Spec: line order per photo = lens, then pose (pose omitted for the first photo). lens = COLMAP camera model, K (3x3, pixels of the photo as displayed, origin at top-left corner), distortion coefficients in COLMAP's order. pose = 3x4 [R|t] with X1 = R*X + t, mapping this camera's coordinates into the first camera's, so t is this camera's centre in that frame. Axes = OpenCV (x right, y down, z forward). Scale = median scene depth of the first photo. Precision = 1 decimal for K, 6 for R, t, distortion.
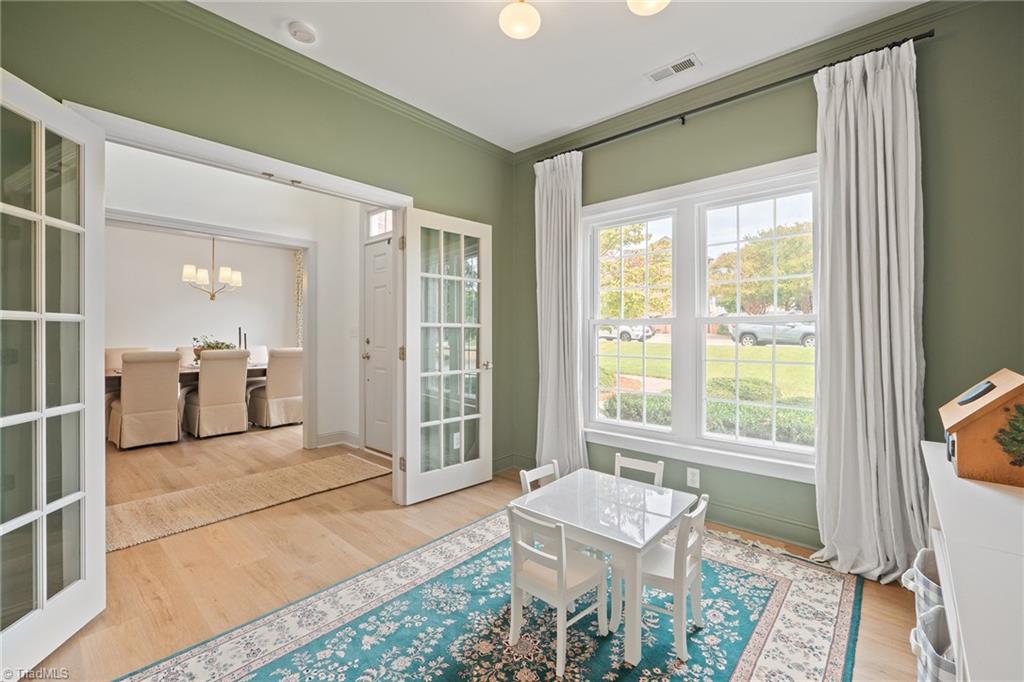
lens RADIAL K [[428.4, 0, 510.3], [0, 428.4, 334.5], [0, 0, 1]] dist [-0.006713, 0.000176]
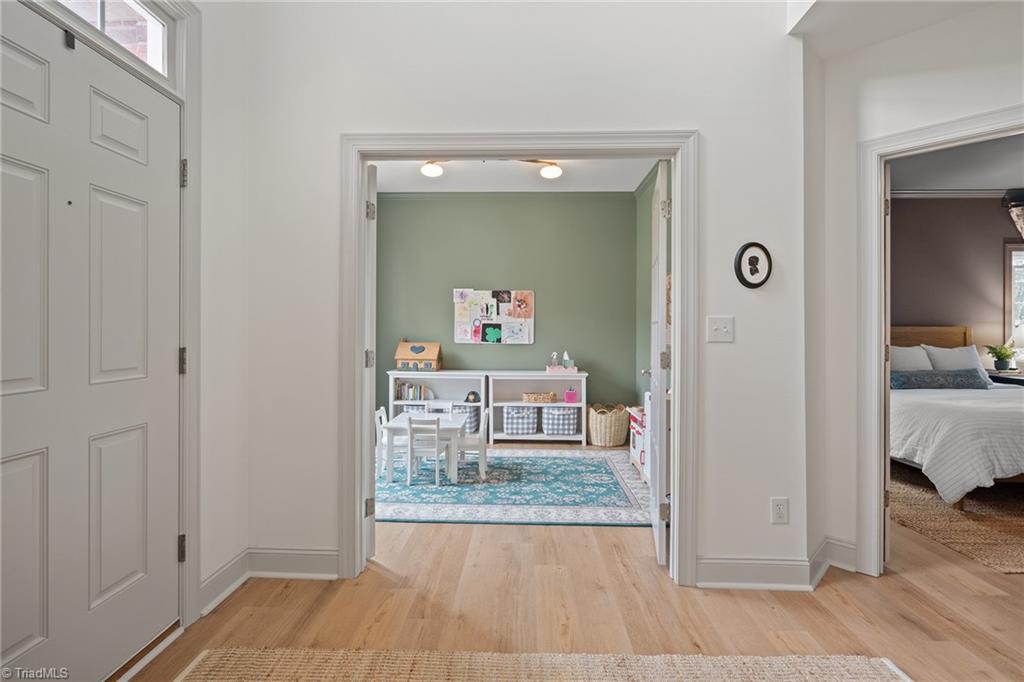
lens RADIAL K [[482.1, 0, 519.2], [0, 482.1, 328.6], [0, 0, 1]] dist [0.002690, -0.000081]
pose [[-0.656949, -0.002874, 0.753930, -1.672003], [-0.004542, 0.999990, -0.000145, -0.017643], [-0.753922, -0.003519, -0.656955, 2.134536]]
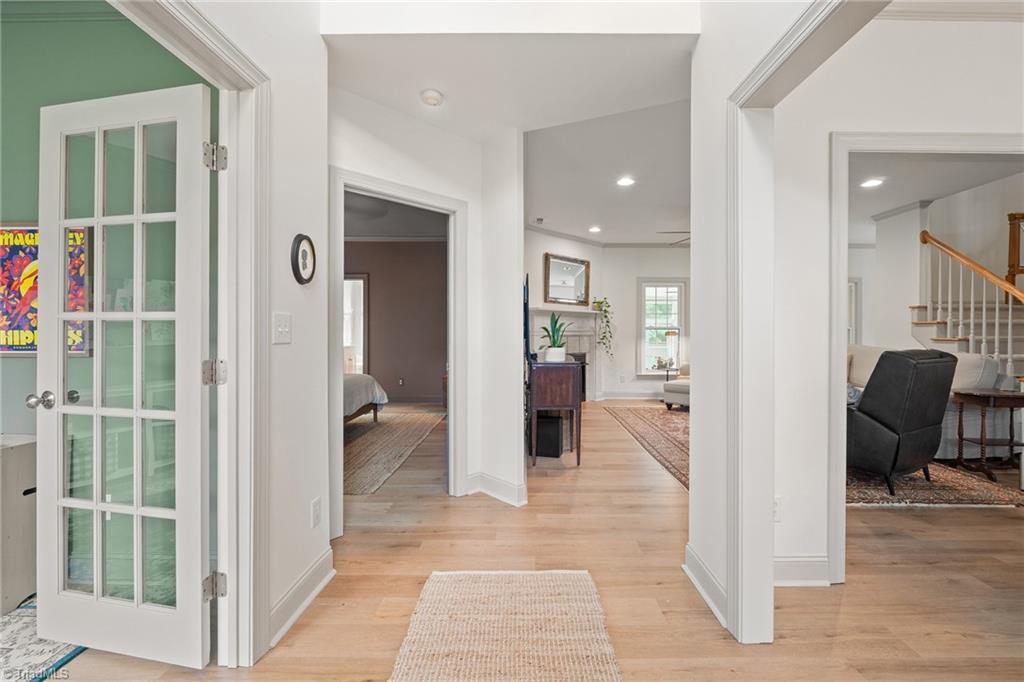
lens RADIAL K [[428.4, 0, 528.4], [0, 428.4, 331.7], [0, 0, 1]] dist [-0.006713, 0.000176]
pose [[-0.746064, -0.008750, -0.665817, -0.882371], [-0.007650, 0.999960, -0.004569, -0.010739], [0.665831, 0.001684, -0.746101, 1.988850]]
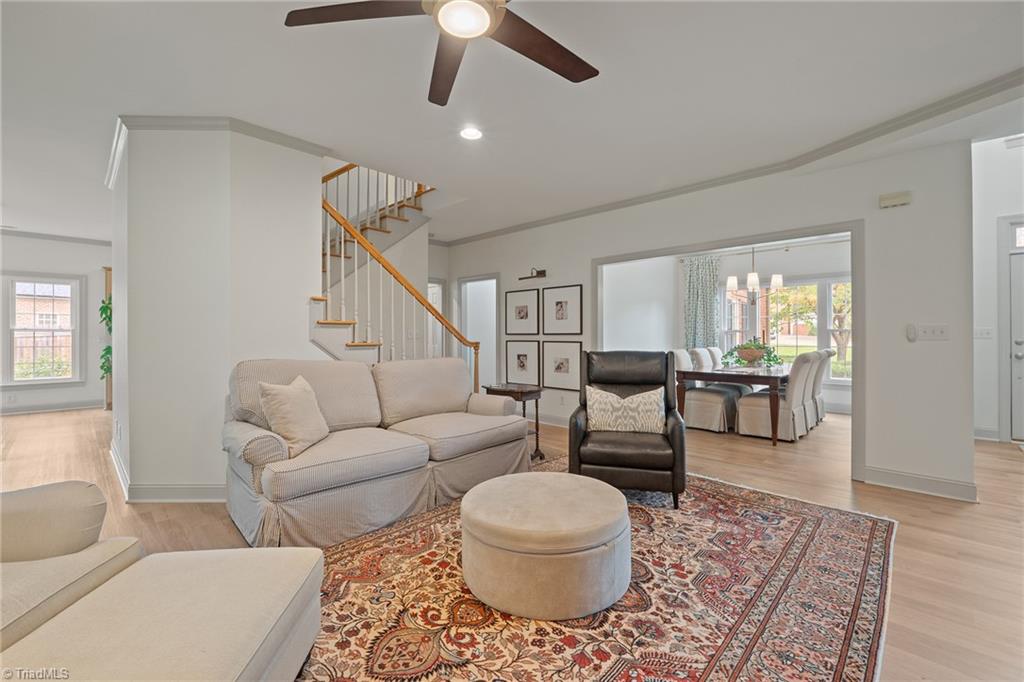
lens RADIAL K [[428.4, 0, 514.2], [0, 428.4, 339.0], [0, 0, 1]] dist [-0.006713, 0.000176]
pose [[0.999276, -0.007750, -0.037245, -3.755209], [0.008055, 0.999935, 0.008050, -0.034611], [0.037181, -0.008344, 0.999274, -0.343612]]
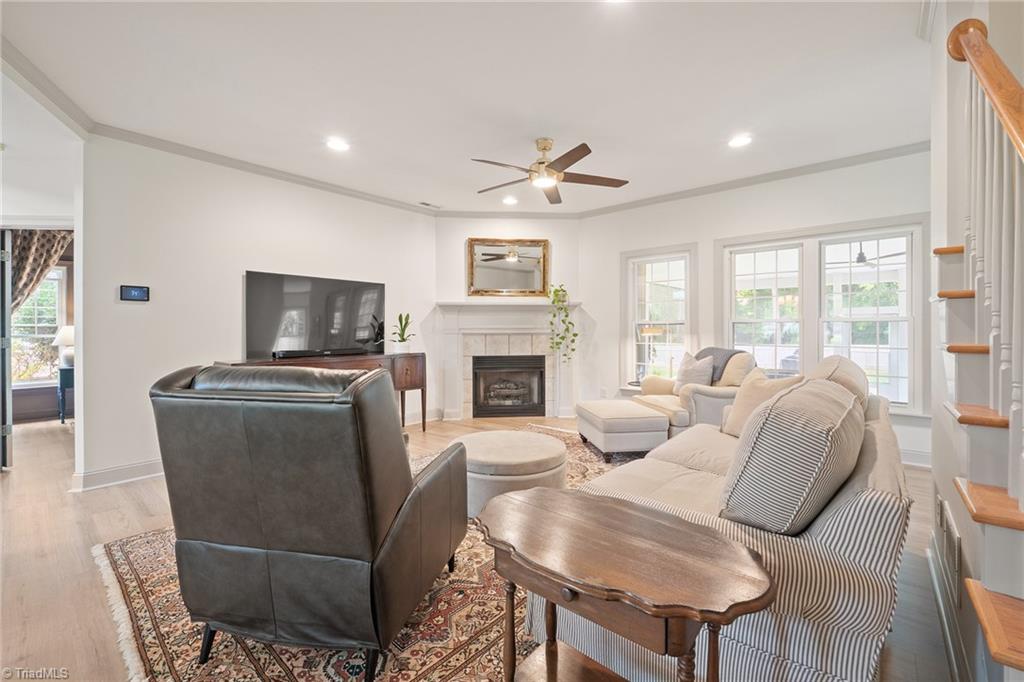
lens RADIAL K [[428.4, 0, 516.0], [0, 428.4, 330.9], [0, 0, 1]] dist [-0.006713, 0.000176]
pose [[-0.999784, -0.003234, -0.020545, -3.720664], [-0.003293, 0.999991, 0.002826, -0.027204], [0.020536, 0.002893, -0.999785, 2.550890]]
